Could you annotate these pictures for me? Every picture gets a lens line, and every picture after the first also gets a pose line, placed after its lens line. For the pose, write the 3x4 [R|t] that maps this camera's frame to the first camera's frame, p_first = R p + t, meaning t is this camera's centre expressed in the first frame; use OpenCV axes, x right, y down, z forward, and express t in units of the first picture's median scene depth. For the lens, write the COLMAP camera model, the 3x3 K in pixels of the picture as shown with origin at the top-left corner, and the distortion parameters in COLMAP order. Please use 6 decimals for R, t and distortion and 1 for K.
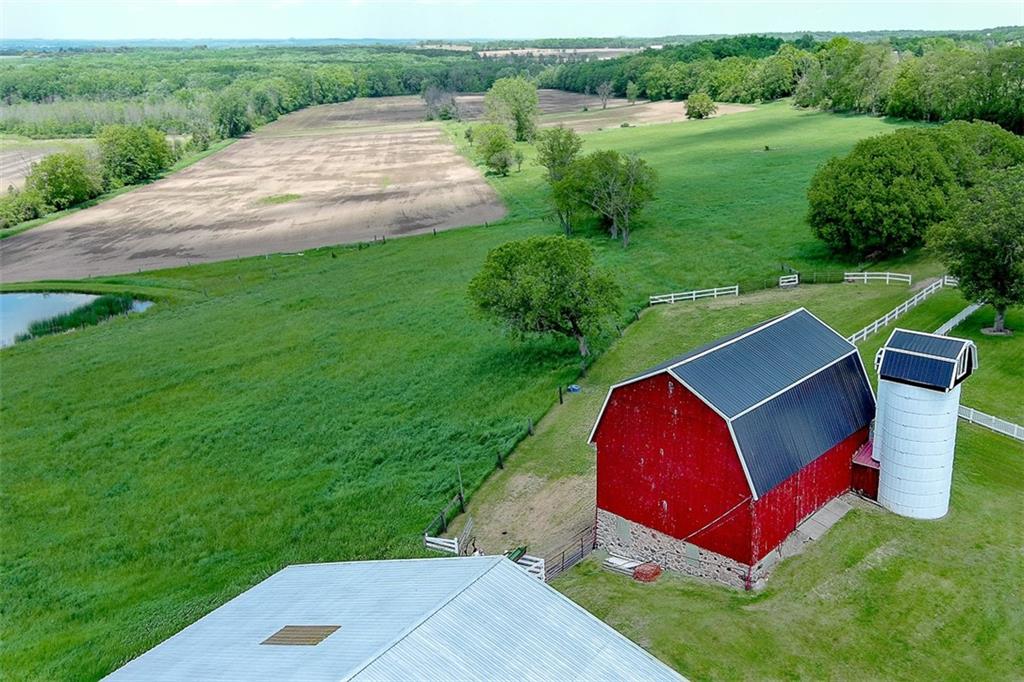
lens RADIAL K [[1016.5, 0, 617.0], [0, 1016.5, 341.6], [0, 0, 1]] dist [0.009258, -0.017253]
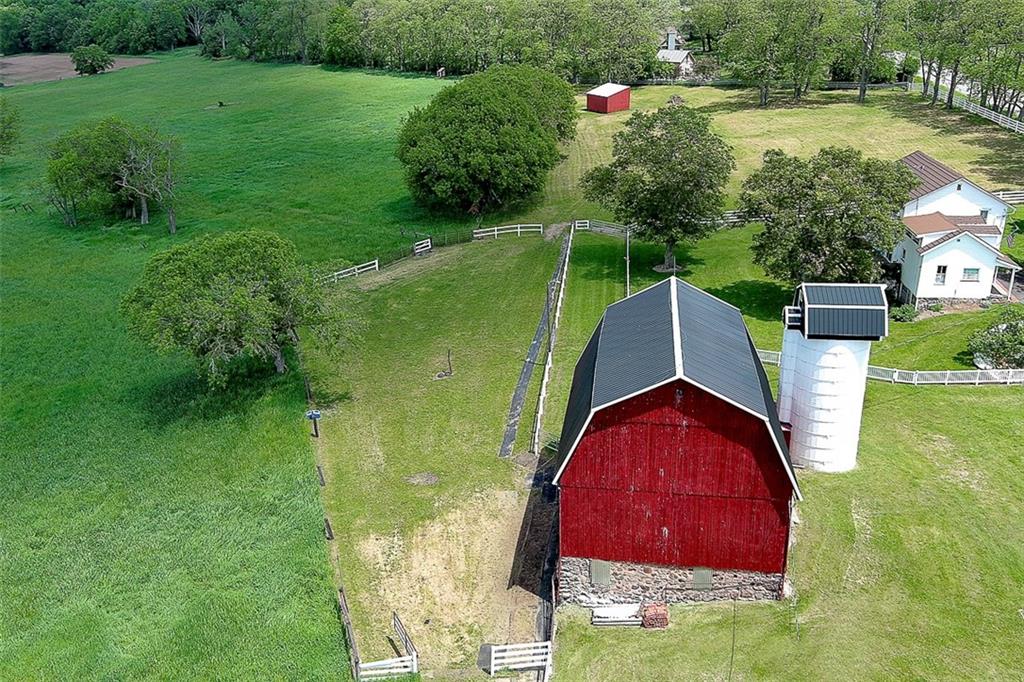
lens RADIAL K [[985.6, 0, 559.2], [0, 985.6, 342.6], [0, 0, 1]] dist [0.056660, -0.009154]
pose [[0.846435, -0.185944, 0.498972, -0.192909], [0.157445, 0.982546, 0.099068, -0.042949], [-0.508684, -0.005294, 0.860937, 0.154322]]
